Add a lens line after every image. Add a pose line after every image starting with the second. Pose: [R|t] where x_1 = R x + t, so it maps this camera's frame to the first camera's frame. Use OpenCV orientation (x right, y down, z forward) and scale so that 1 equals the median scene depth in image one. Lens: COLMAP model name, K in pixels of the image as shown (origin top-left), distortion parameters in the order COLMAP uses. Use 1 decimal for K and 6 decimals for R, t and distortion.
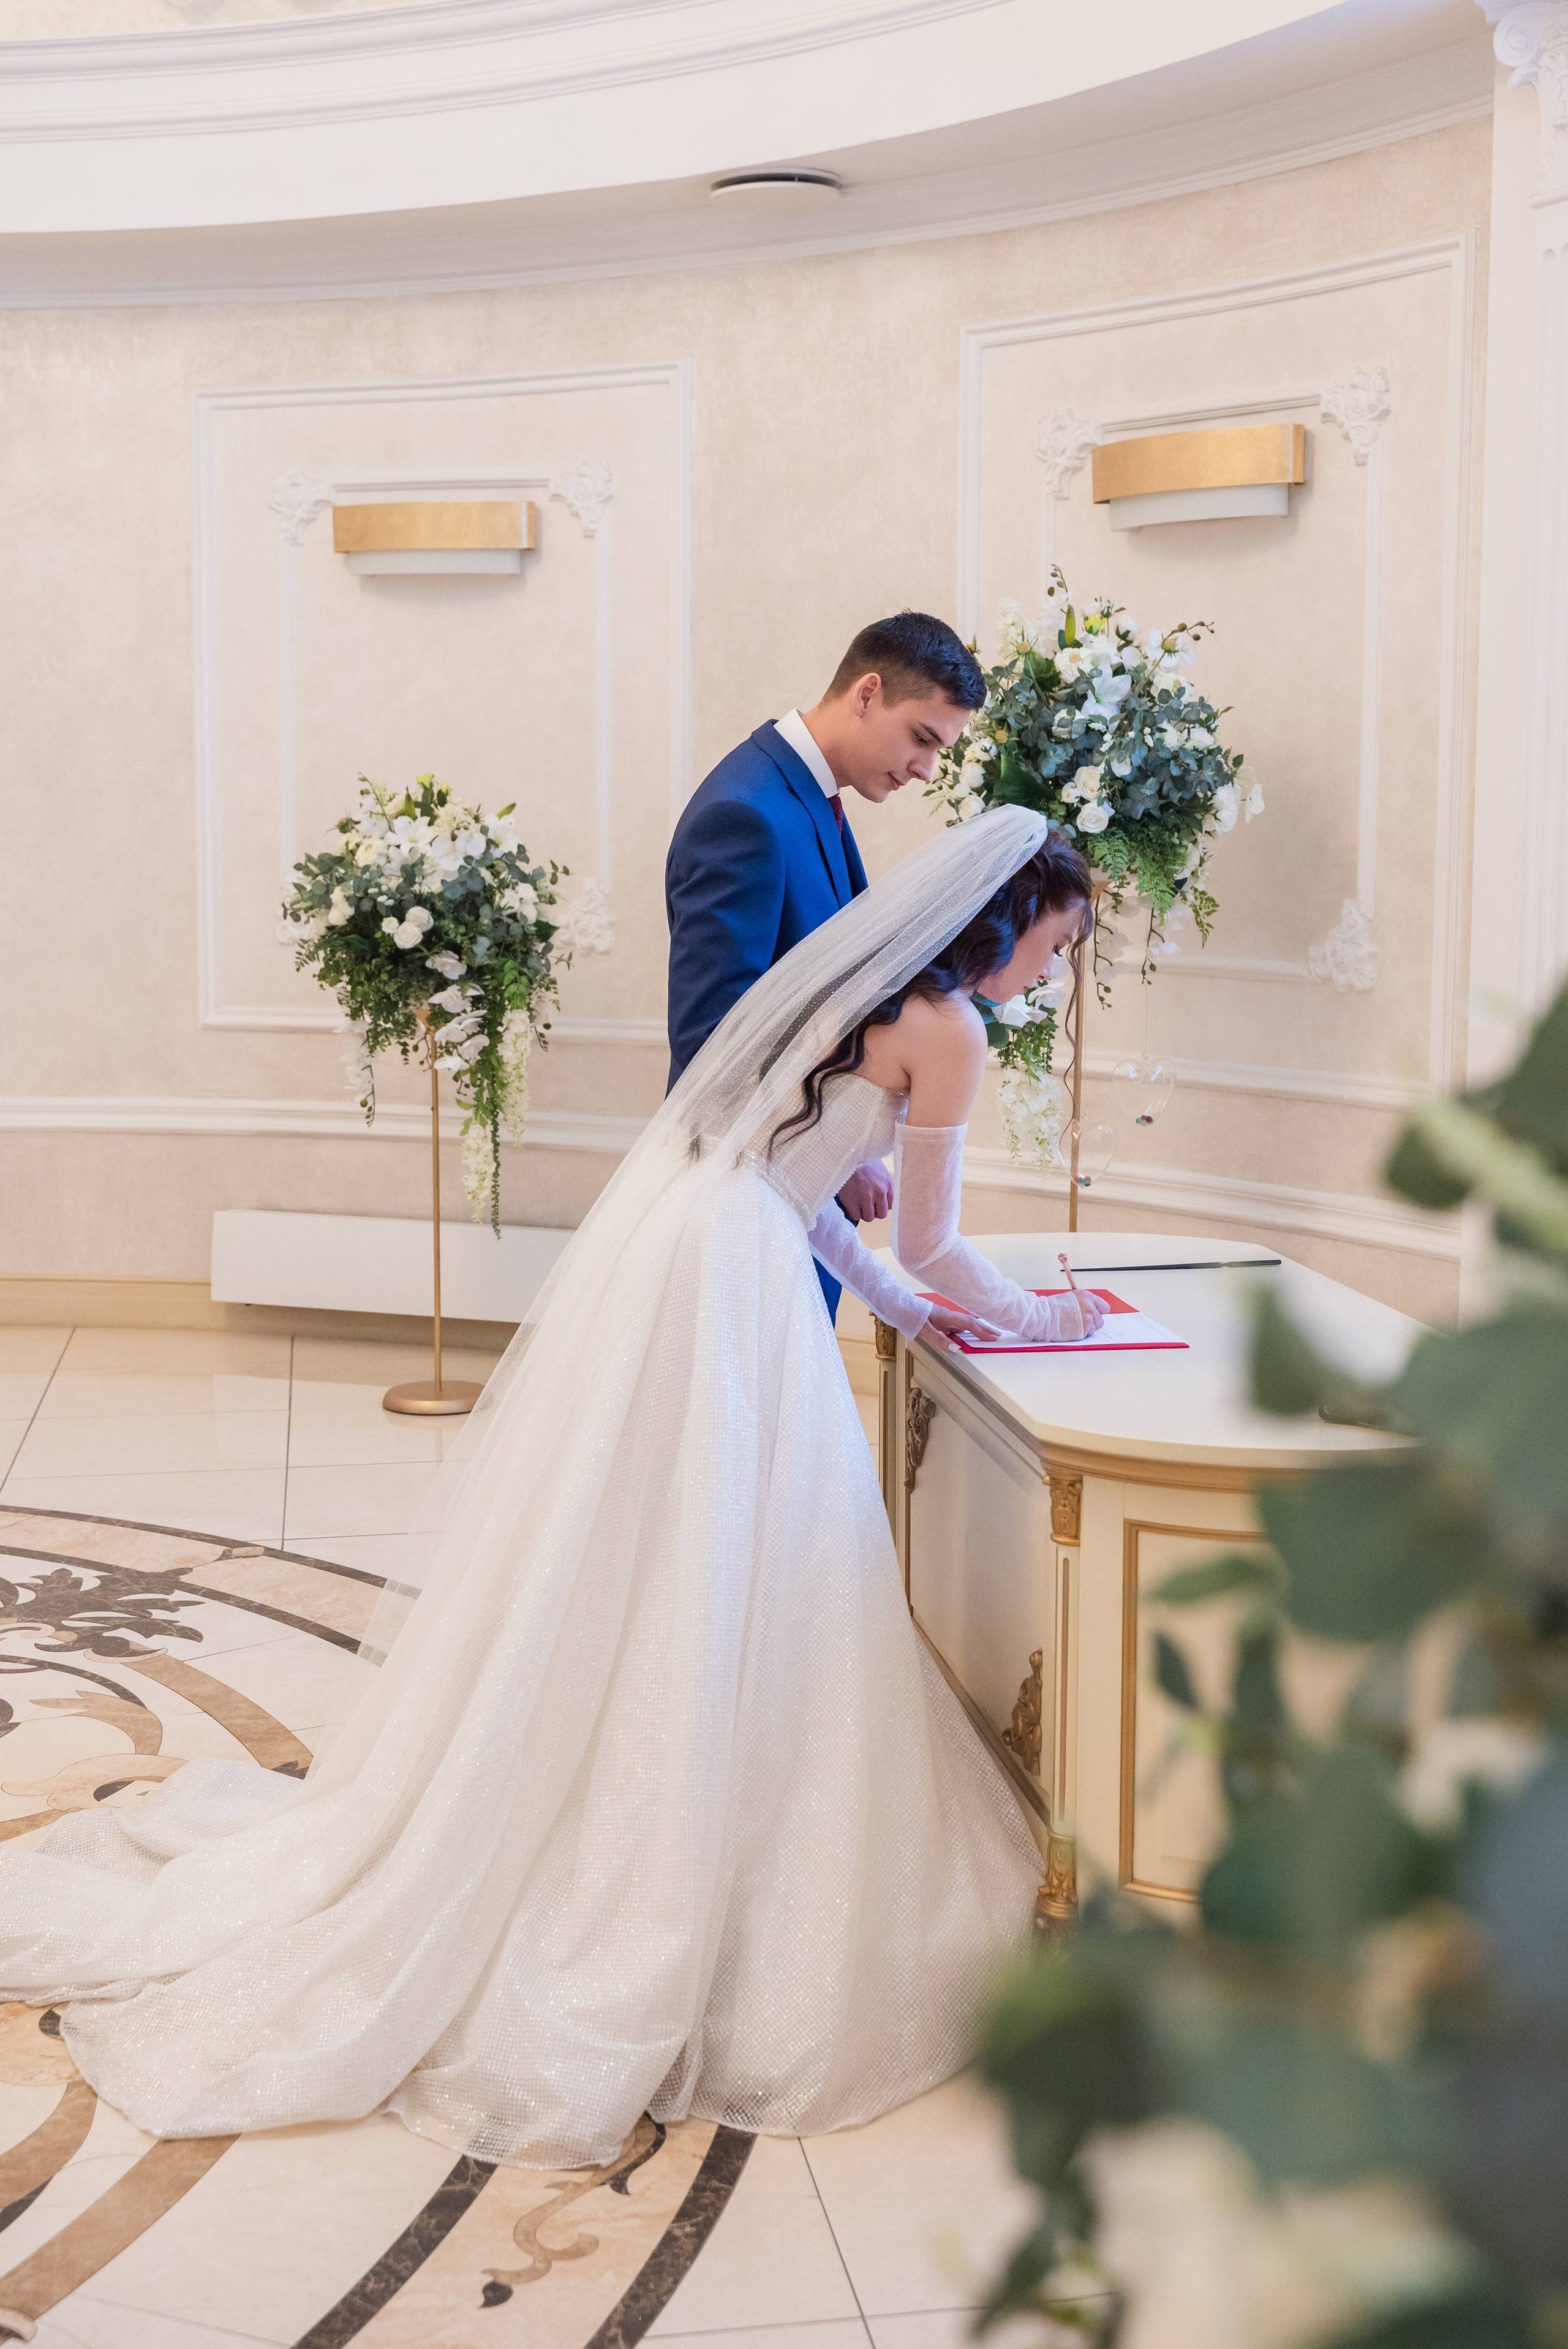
lens RADIAL K [[2739.8, 0, 823.6], [0, 2739.8, 1095.8], [0, 0, 1]] dist [0.010289, -0.025774]
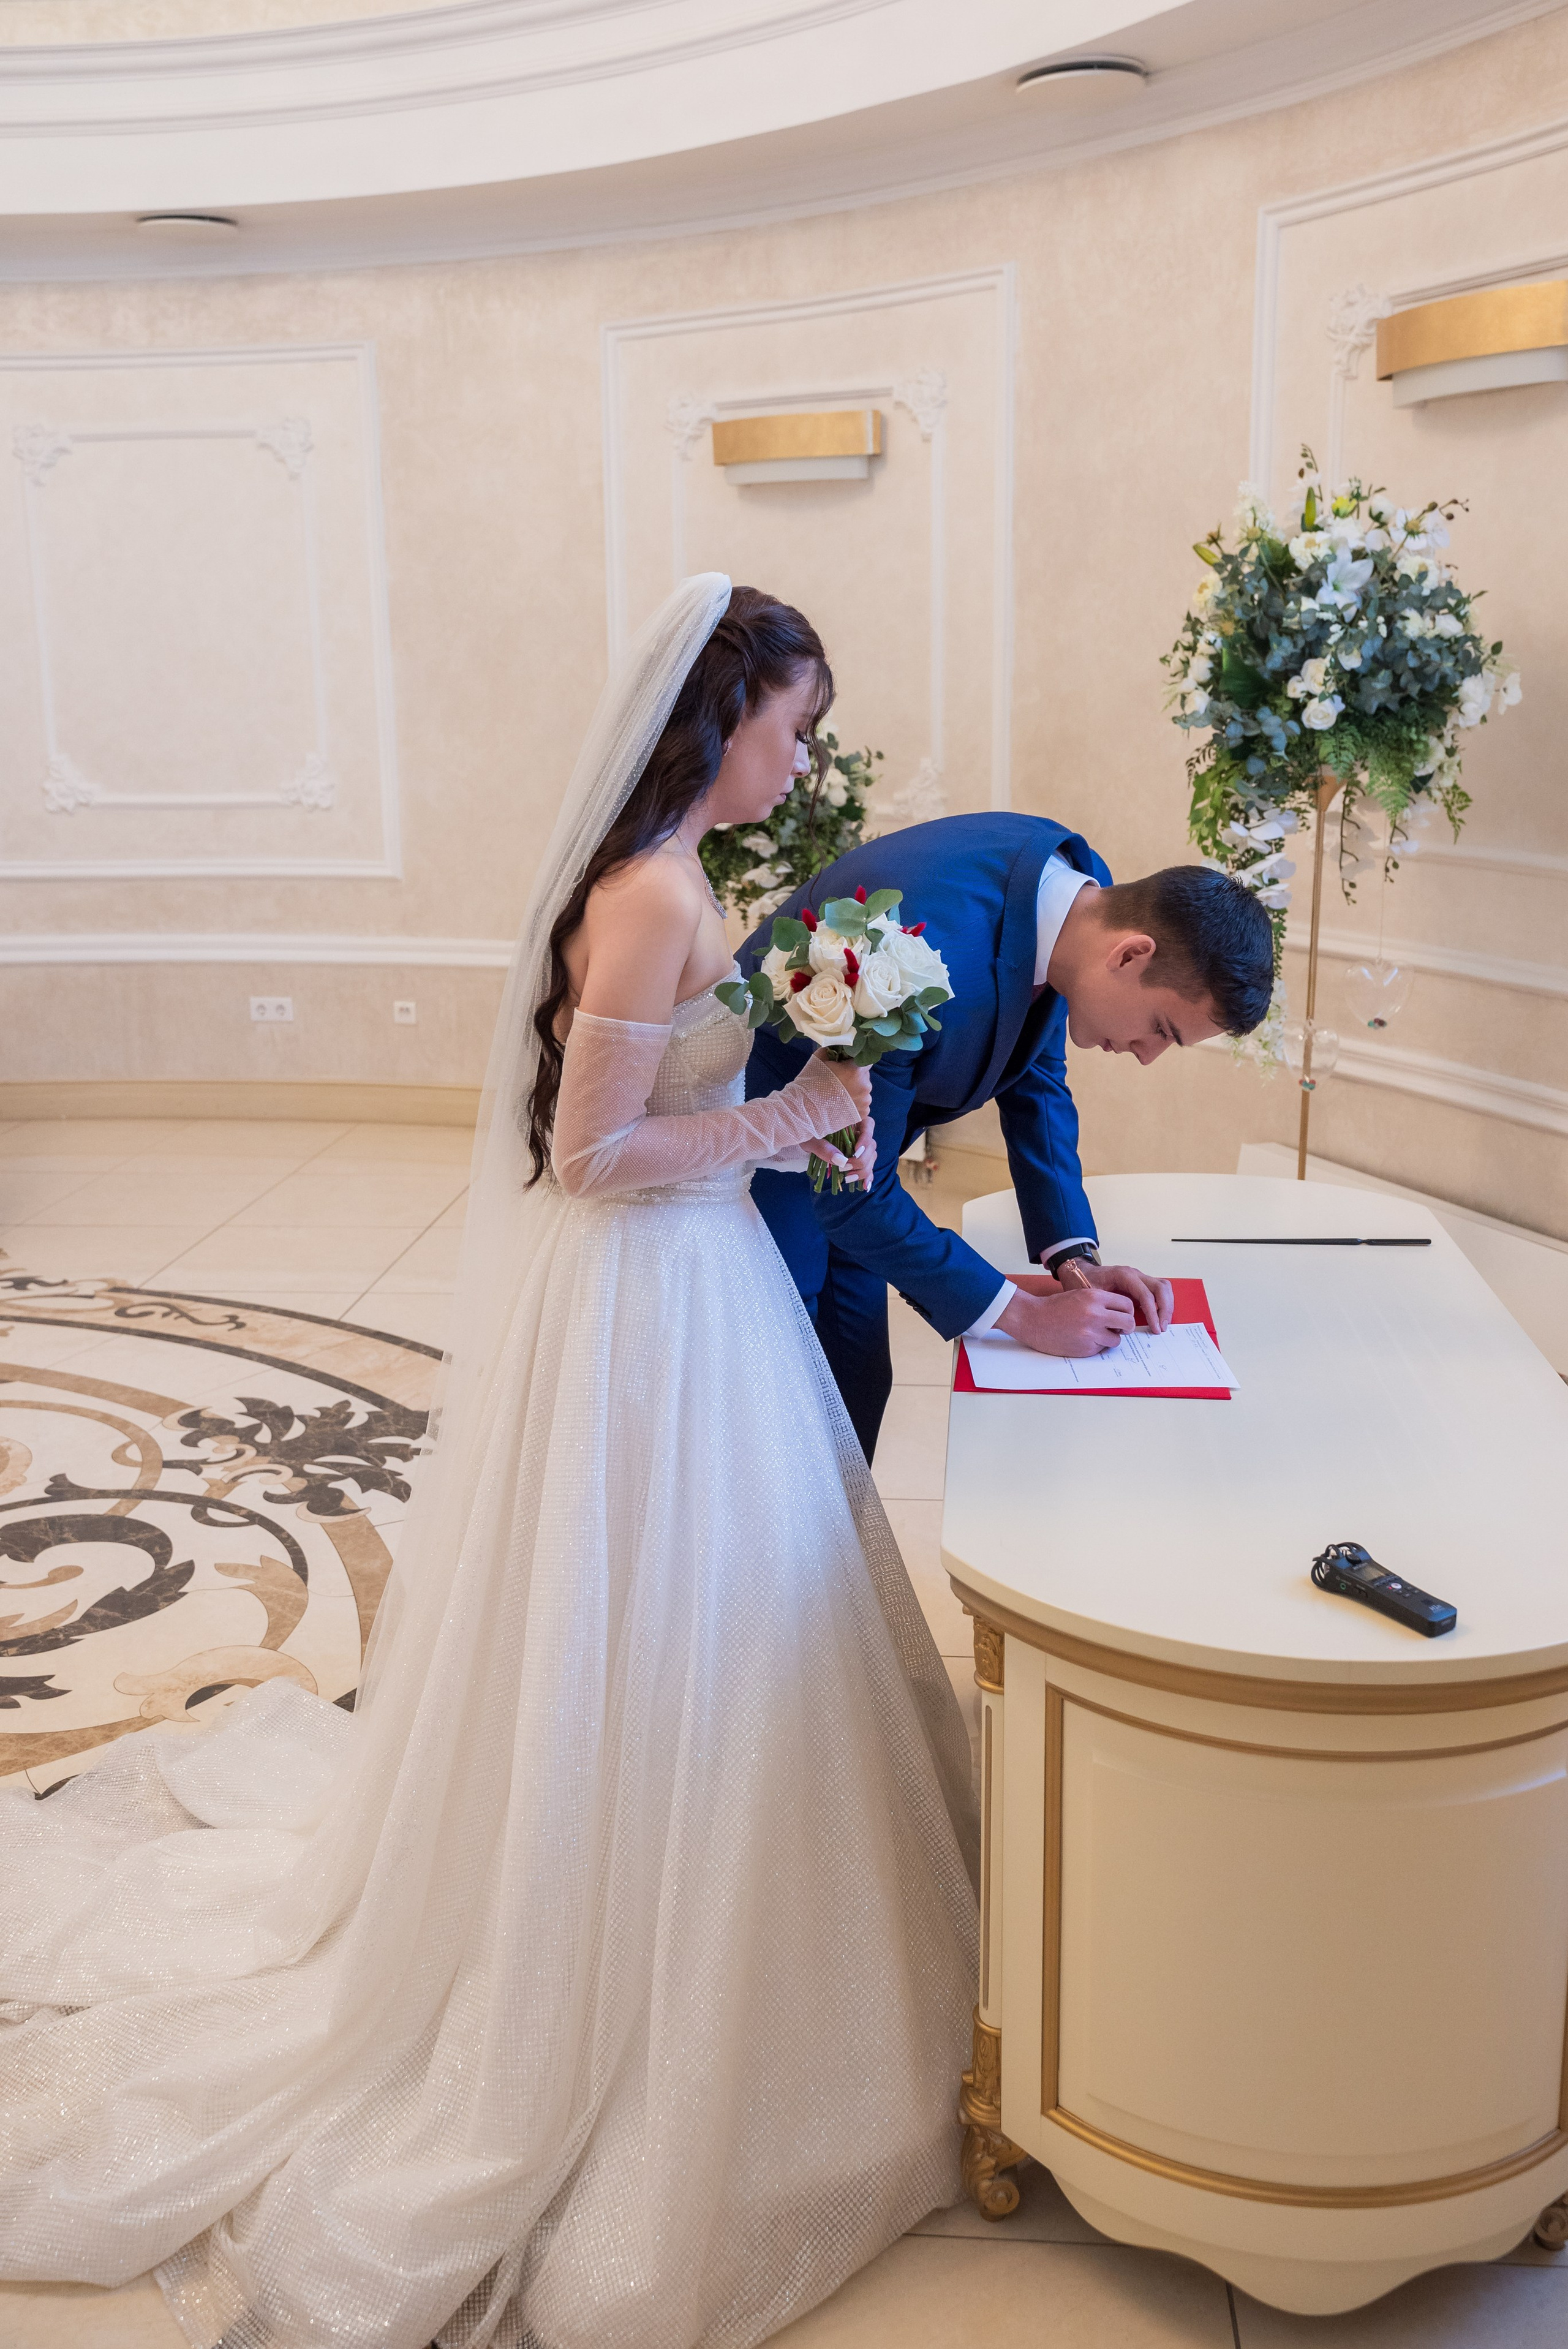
lens RADIAL K [[1993.4, 0, 821.0], [0, 1993.4, 1082.8], [0, 0, 1]] dist [0.000298, -0.004341]
pose [[0.966889, 0.037893, -0.252367, 0.108166], [-0.011860, 0.994518, 0.103888, -0.042604], [0.254921, -0.097455, 0.962038, 0.268691]]
